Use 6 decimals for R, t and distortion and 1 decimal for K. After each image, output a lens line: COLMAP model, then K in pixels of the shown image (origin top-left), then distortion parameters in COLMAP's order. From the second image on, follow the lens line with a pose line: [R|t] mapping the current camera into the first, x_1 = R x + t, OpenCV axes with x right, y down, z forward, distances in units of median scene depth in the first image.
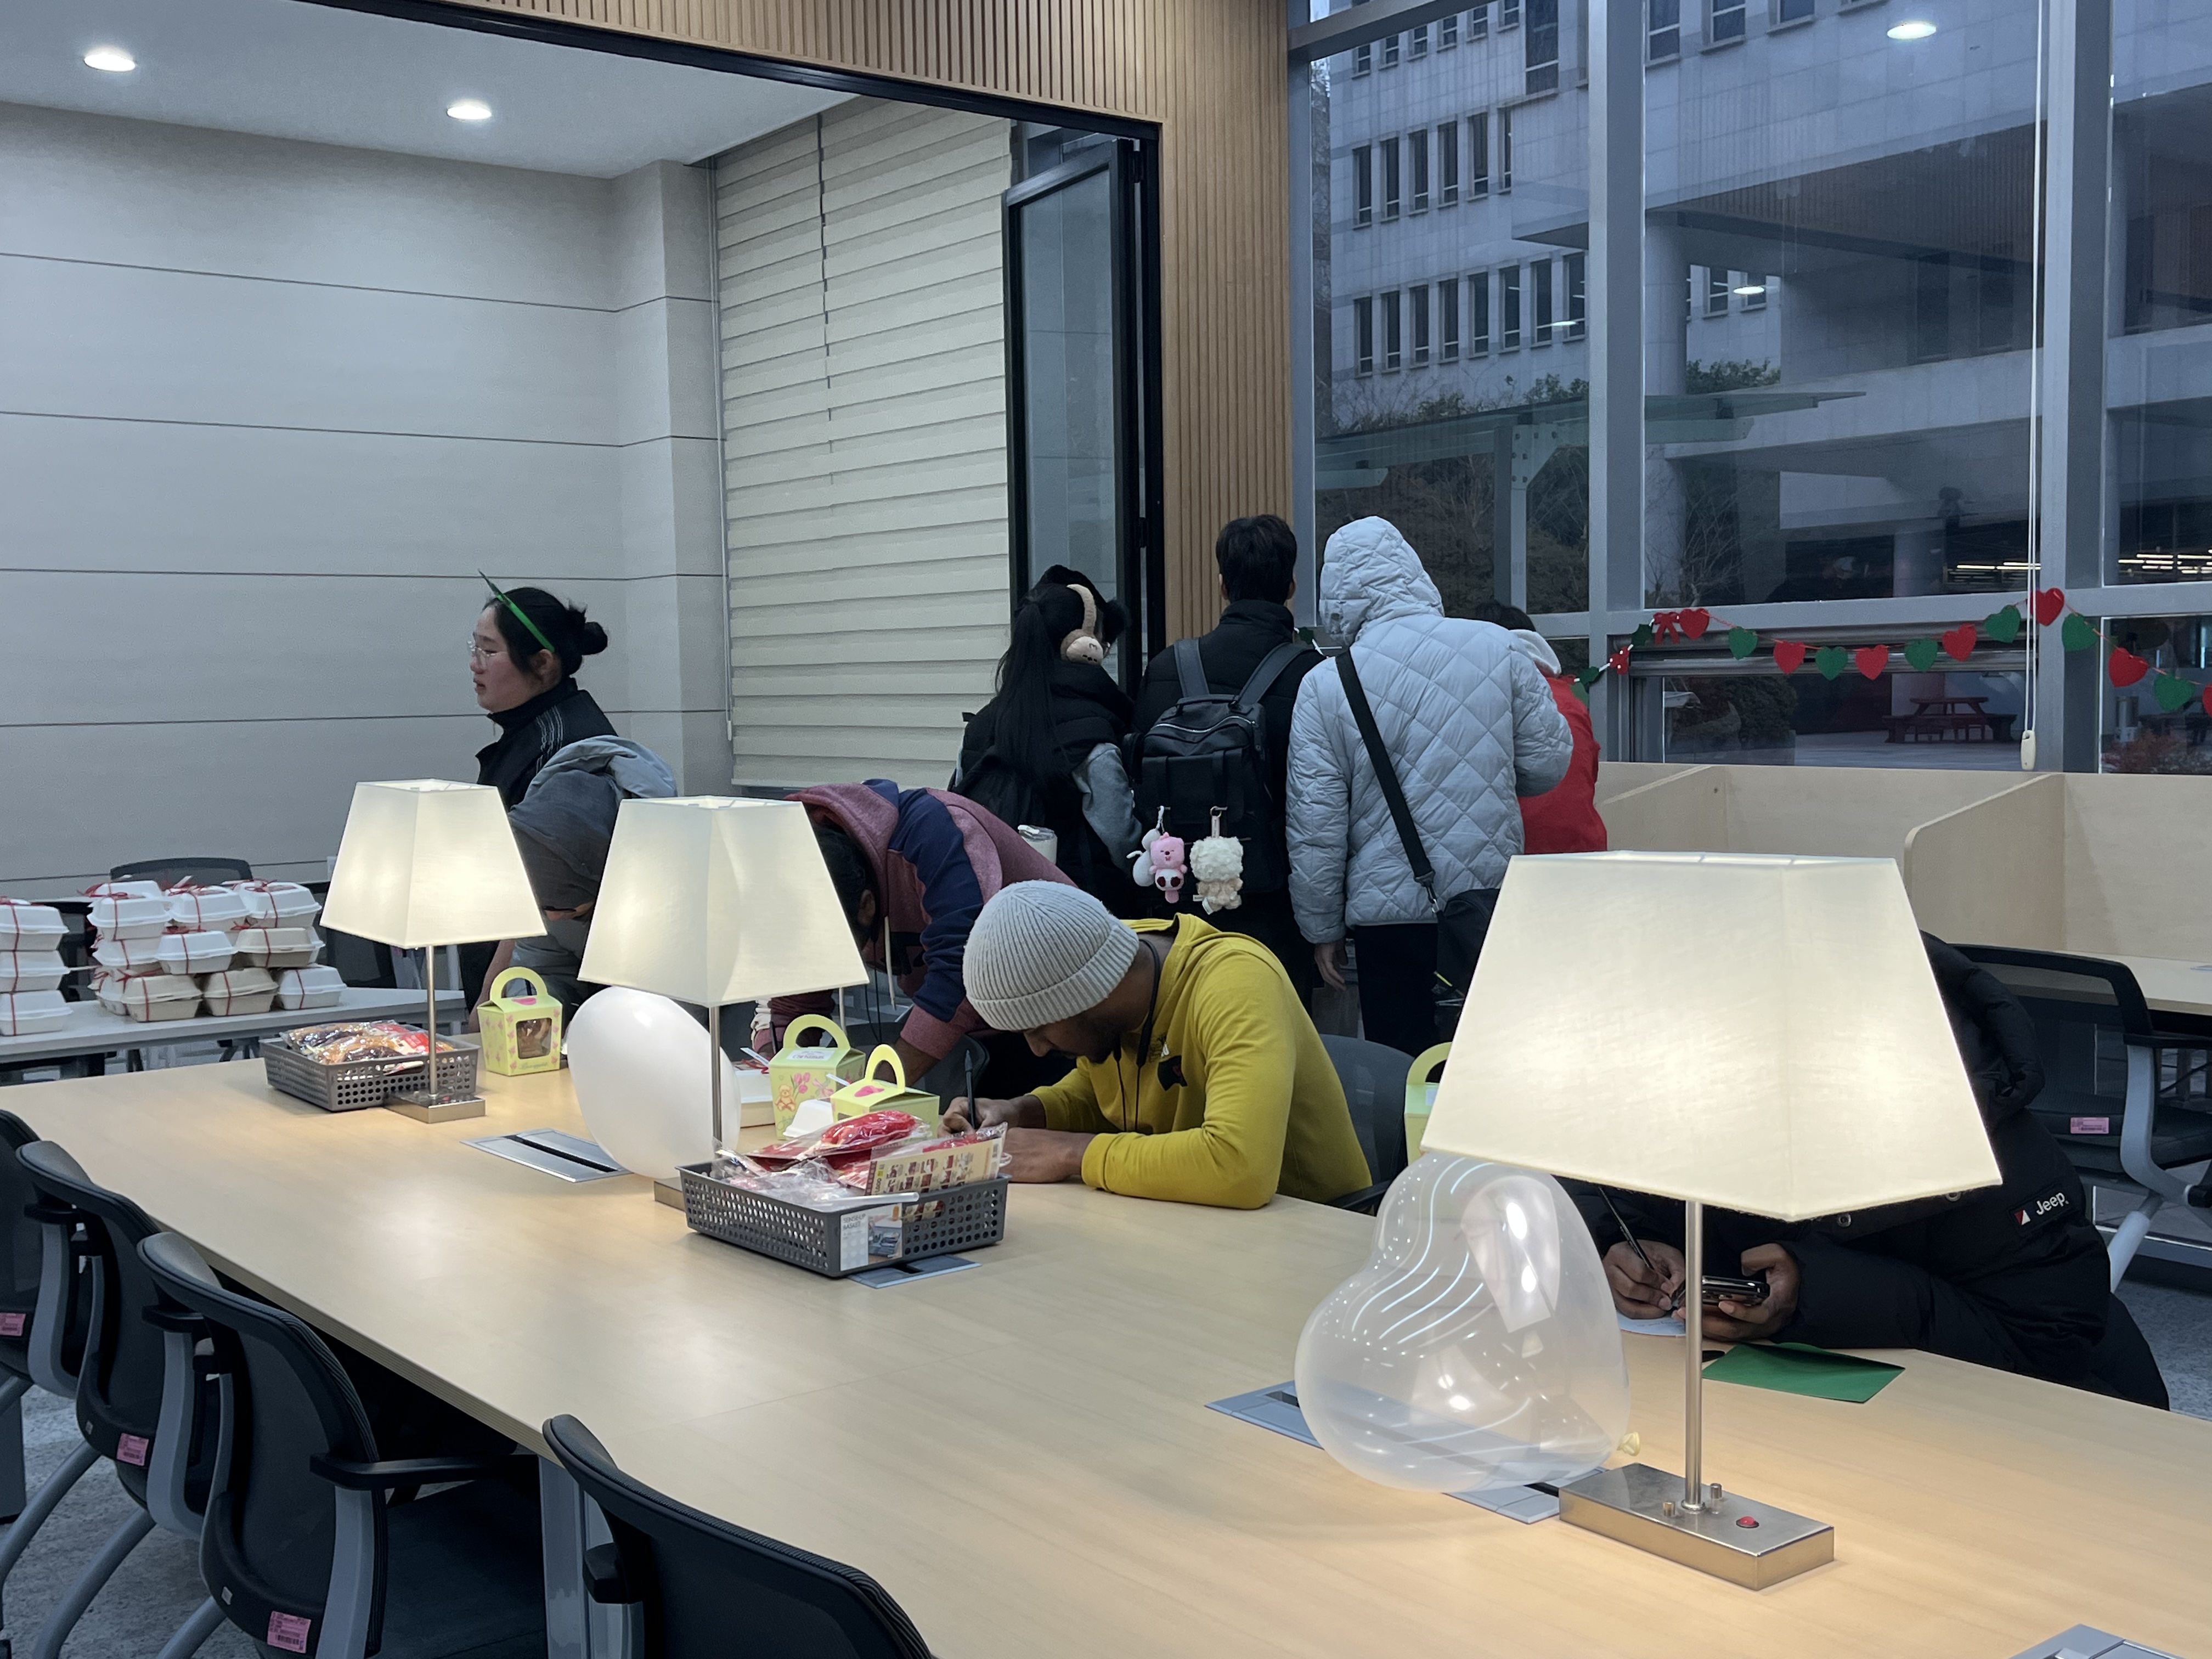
lens RADIAL K [[2315.7, 0, 1106.0], [0, 2315.7, 829.5], [0, 0, 1]] dist [0.252502, -0.823851]
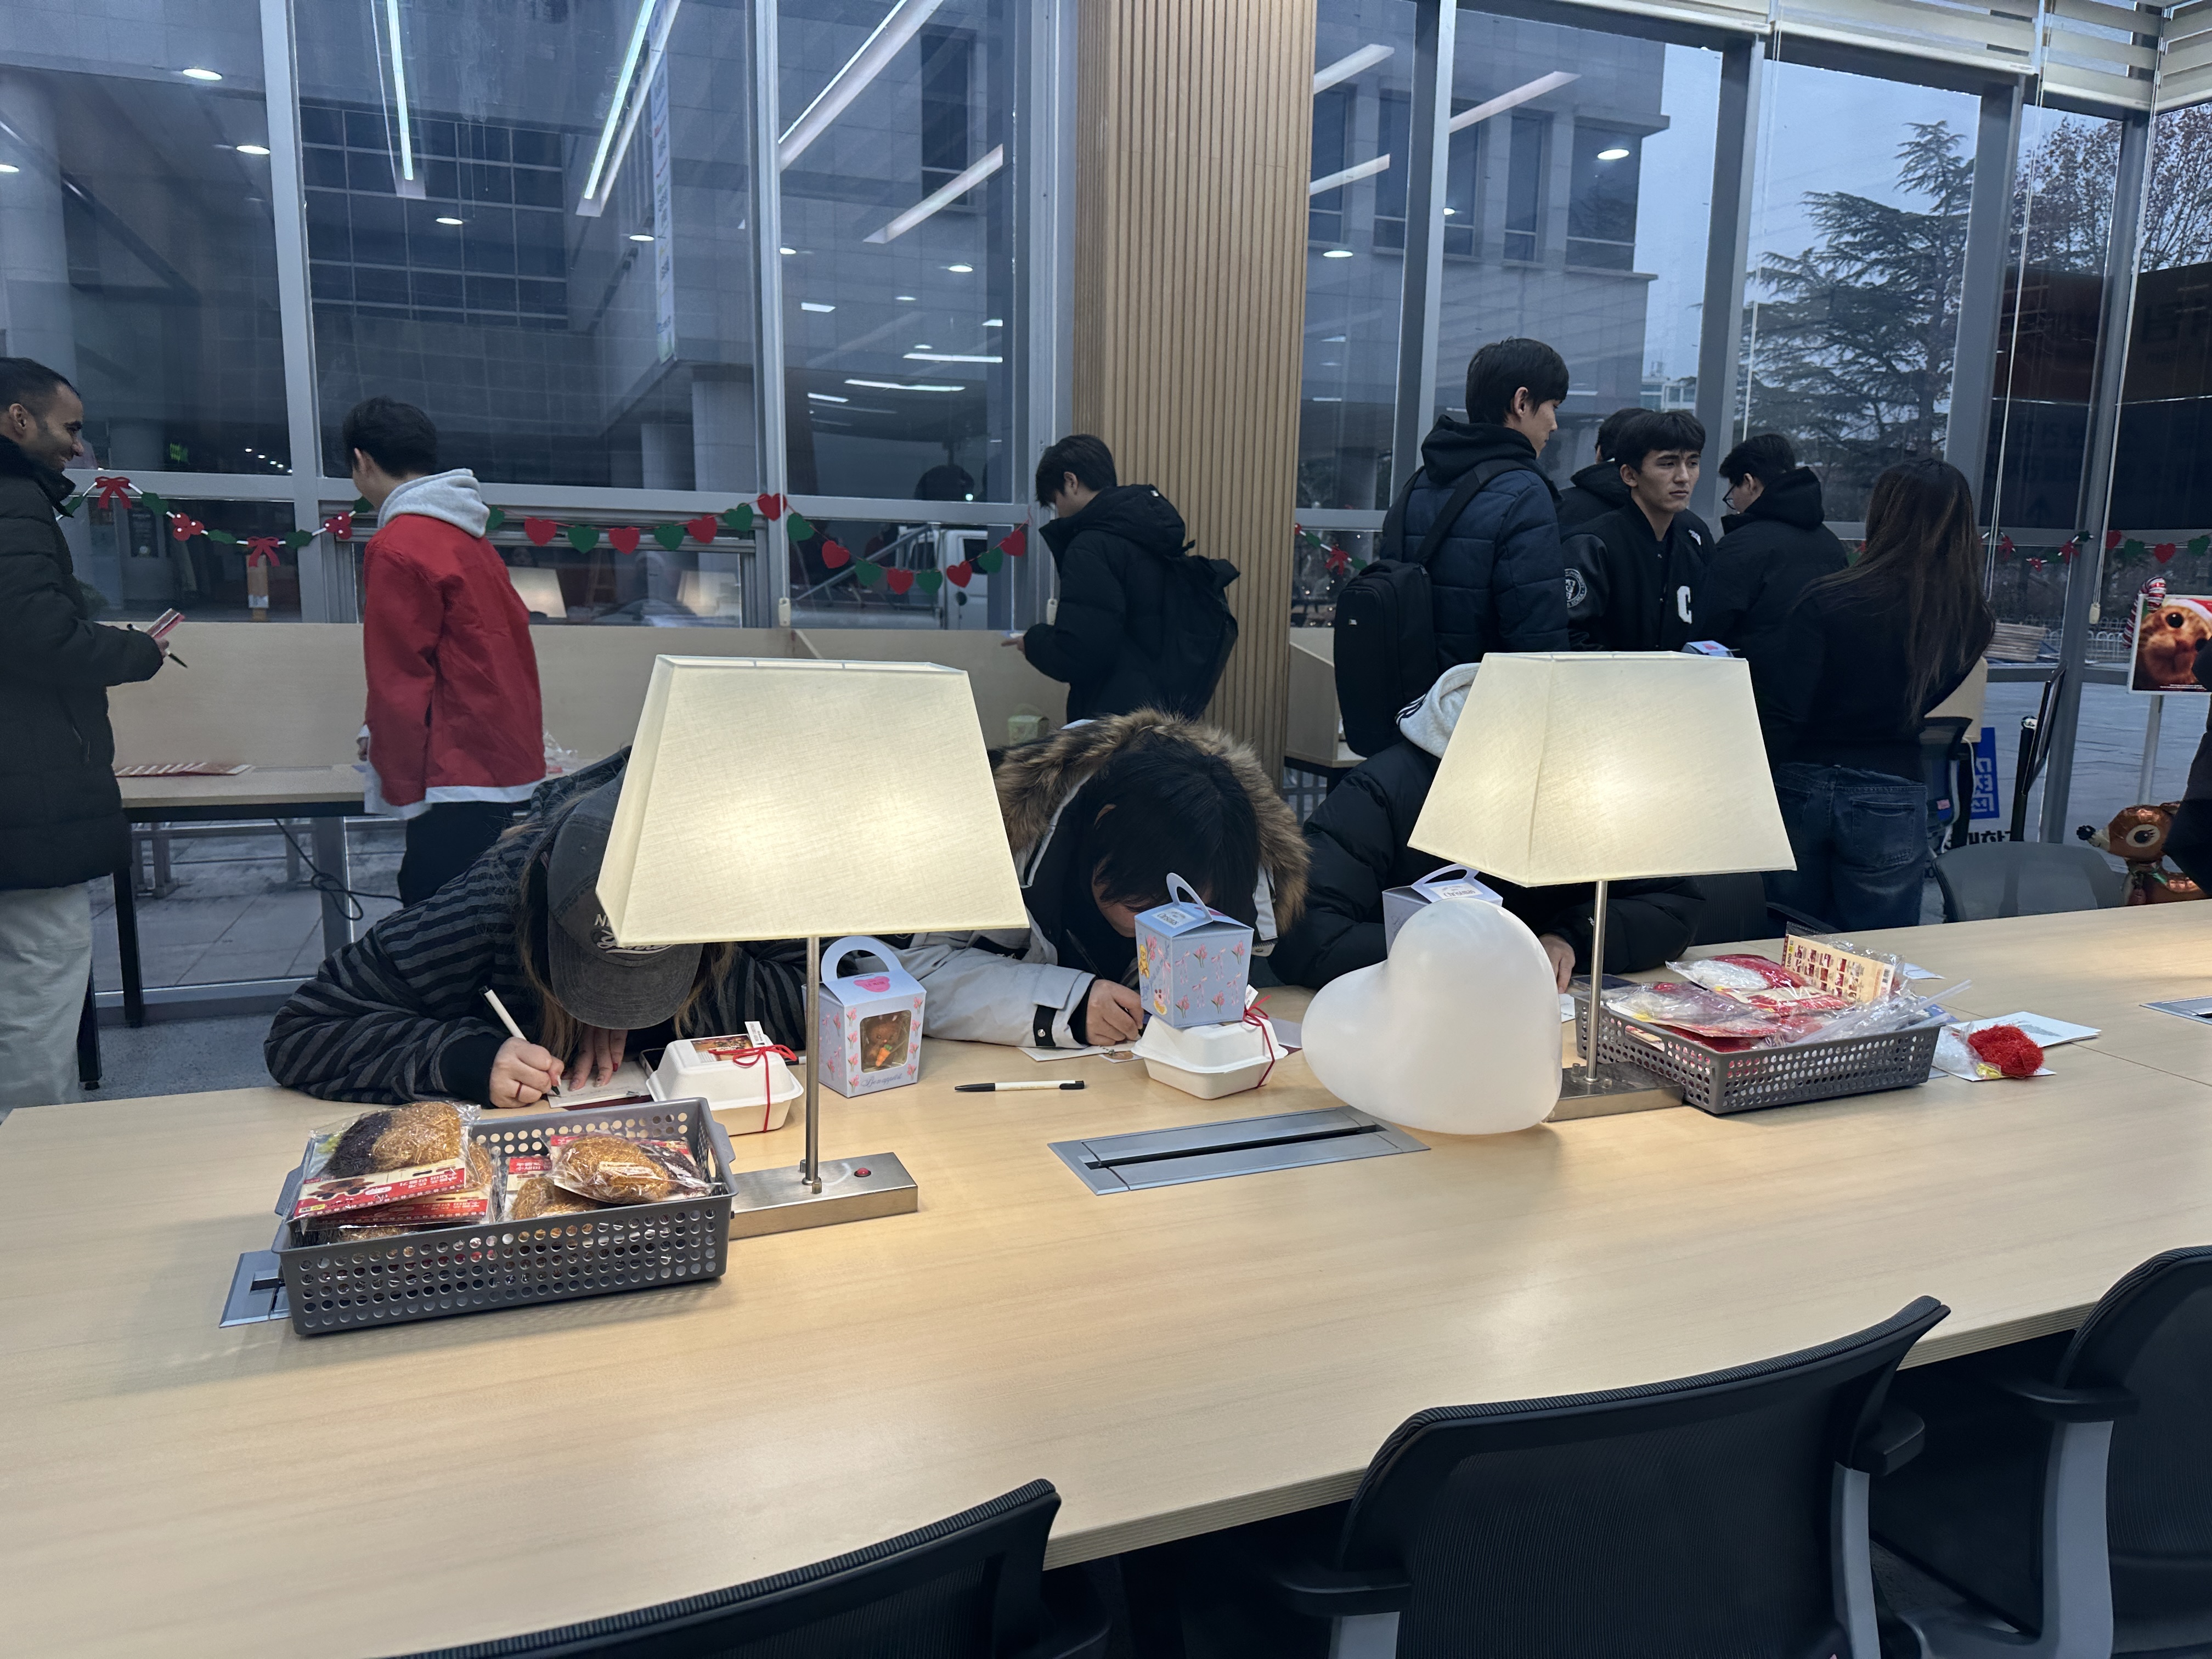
lens RADIAL K [[1574.9, 0, 1112.8], [0, 1574.9, 866.0], [0, 0, 1]] dist [-0.006431, -0.008473]
pose [[0.260297, -0.155582, 0.952911, -0.378530], [0.031932, 0.987779, 0.152552, -0.018644], [-0.965000, -0.009281, 0.262085, 0.484156]]
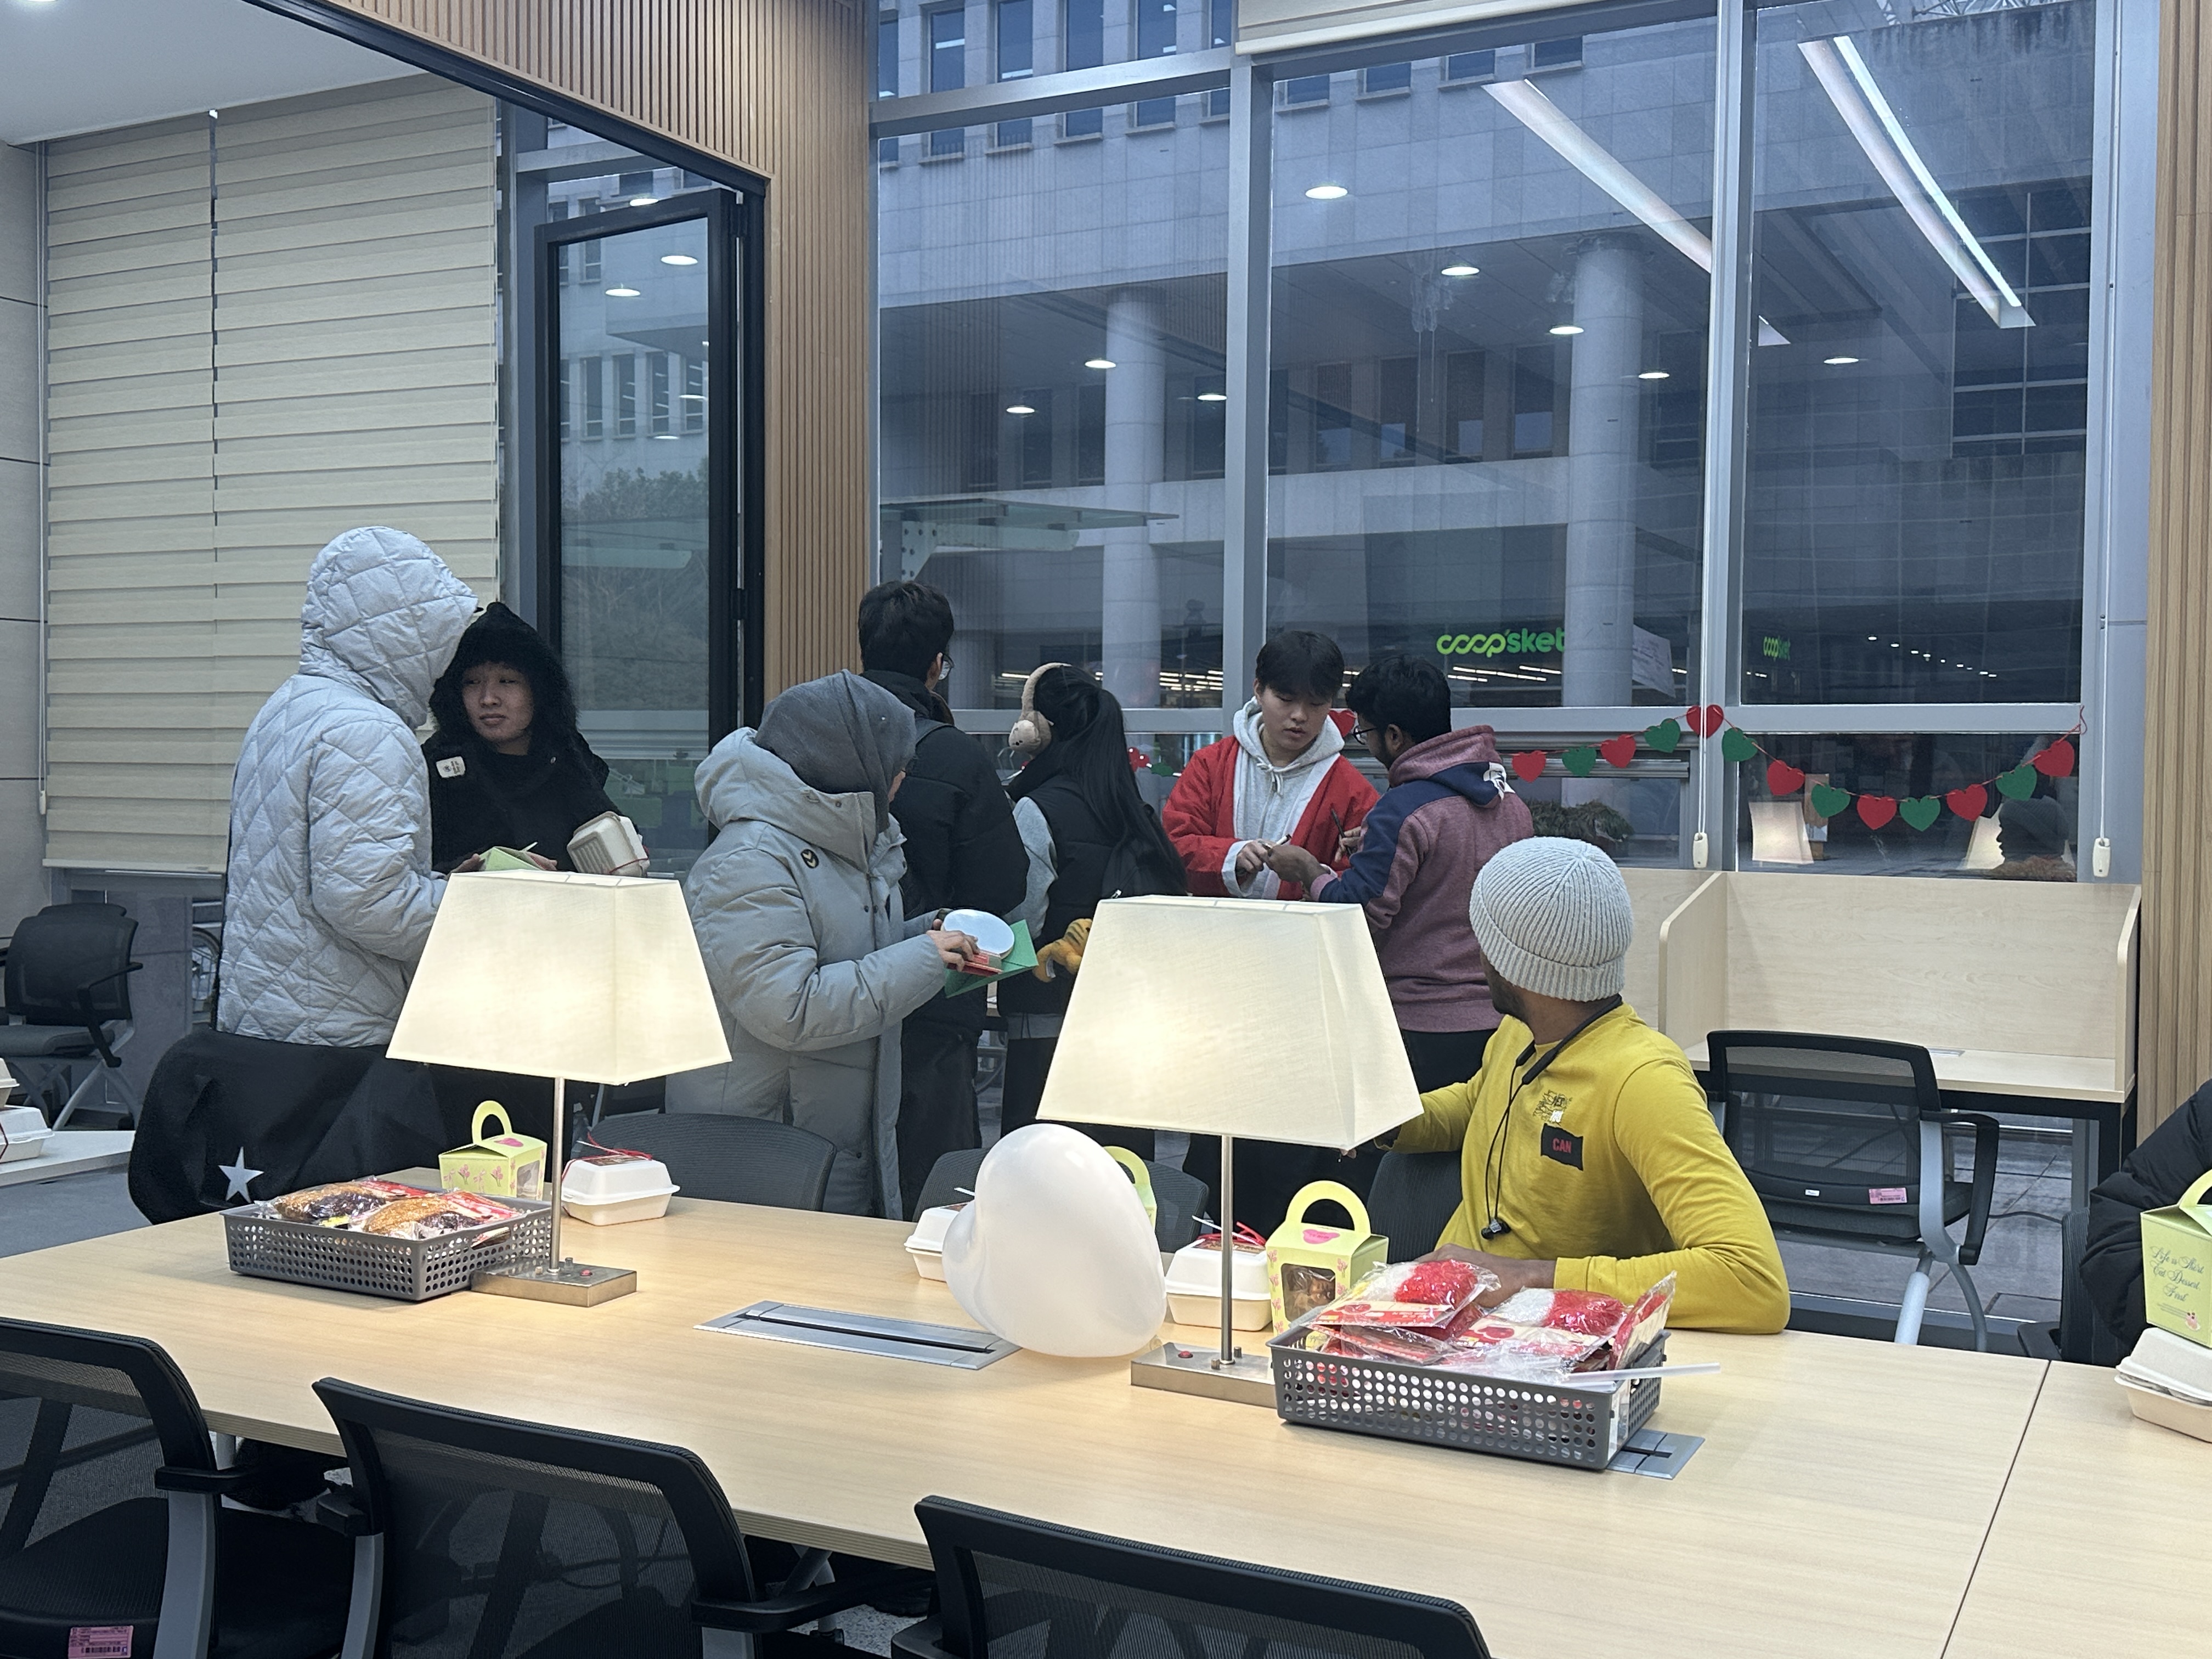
lens RADIAL K [[2299.0, 0, 1106.0], [0, 2299.0, 829.5], [0, 0, 1]] dist [0.137437, -0.278938]
pose [[0.914695, 0.011142, 0.403991, -0.253044], [0.001734, 0.999503, -0.031491, -0.008330], [-0.404141, 0.029505, 0.914221, 0.105136]]
